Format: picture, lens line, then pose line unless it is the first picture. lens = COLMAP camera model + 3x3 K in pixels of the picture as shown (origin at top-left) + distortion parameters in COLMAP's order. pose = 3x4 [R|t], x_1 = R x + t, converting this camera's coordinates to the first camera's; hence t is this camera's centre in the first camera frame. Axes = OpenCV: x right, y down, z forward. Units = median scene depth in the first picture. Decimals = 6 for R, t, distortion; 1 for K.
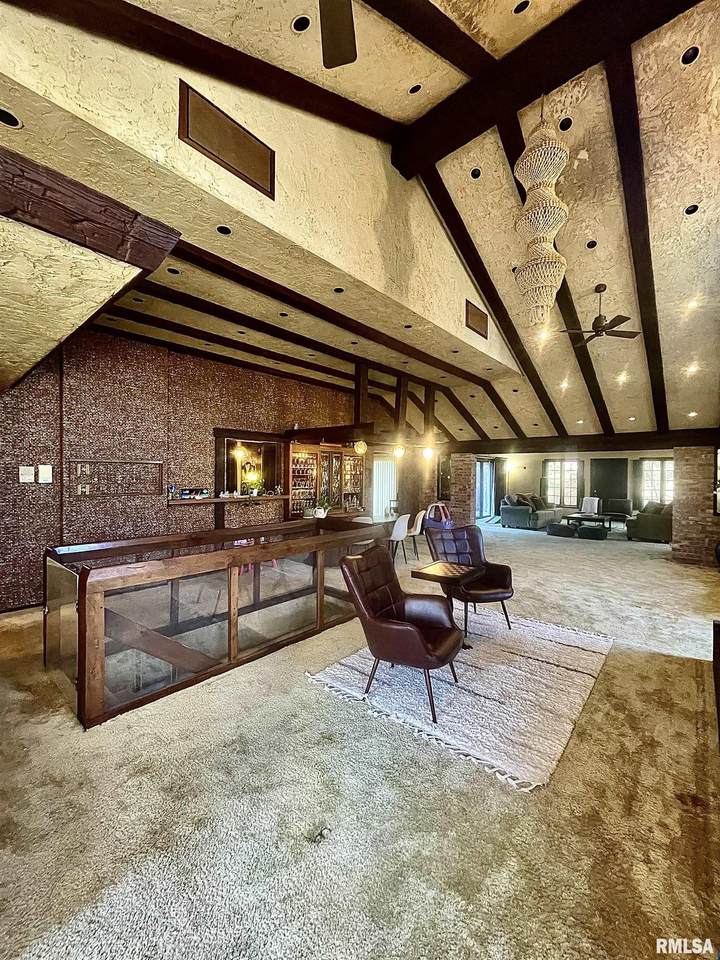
lens RADIAL K [[388.2, 0, 359.6], [0, 388.2, 477.1], [0, 0, 1]] dist [-0.001270, -0.000234]
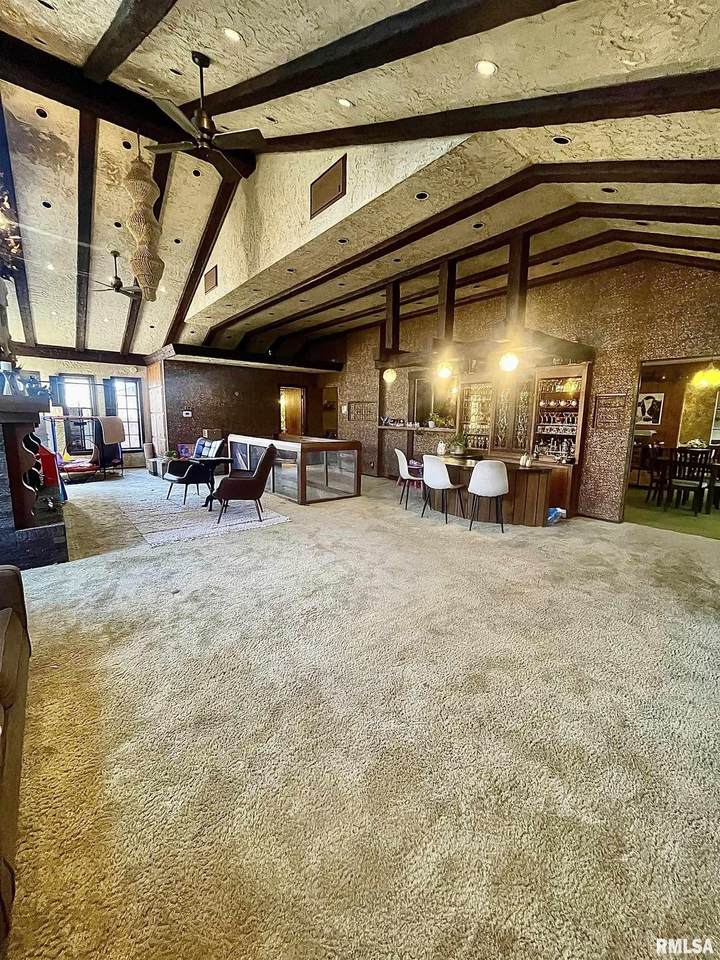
lens RADIAL K [[388.2, 0, 359.6], [0, 388.2, 477.1], [0, 0, 1]] dist [-0.001270, -0.000234]
pose [[-0.185163, 0.140538, -0.972607, 0.981665], [-0.012373, 0.989309, 0.145307, 0.033474], [0.982630, 0.038940, -0.181445, 1.092437]]
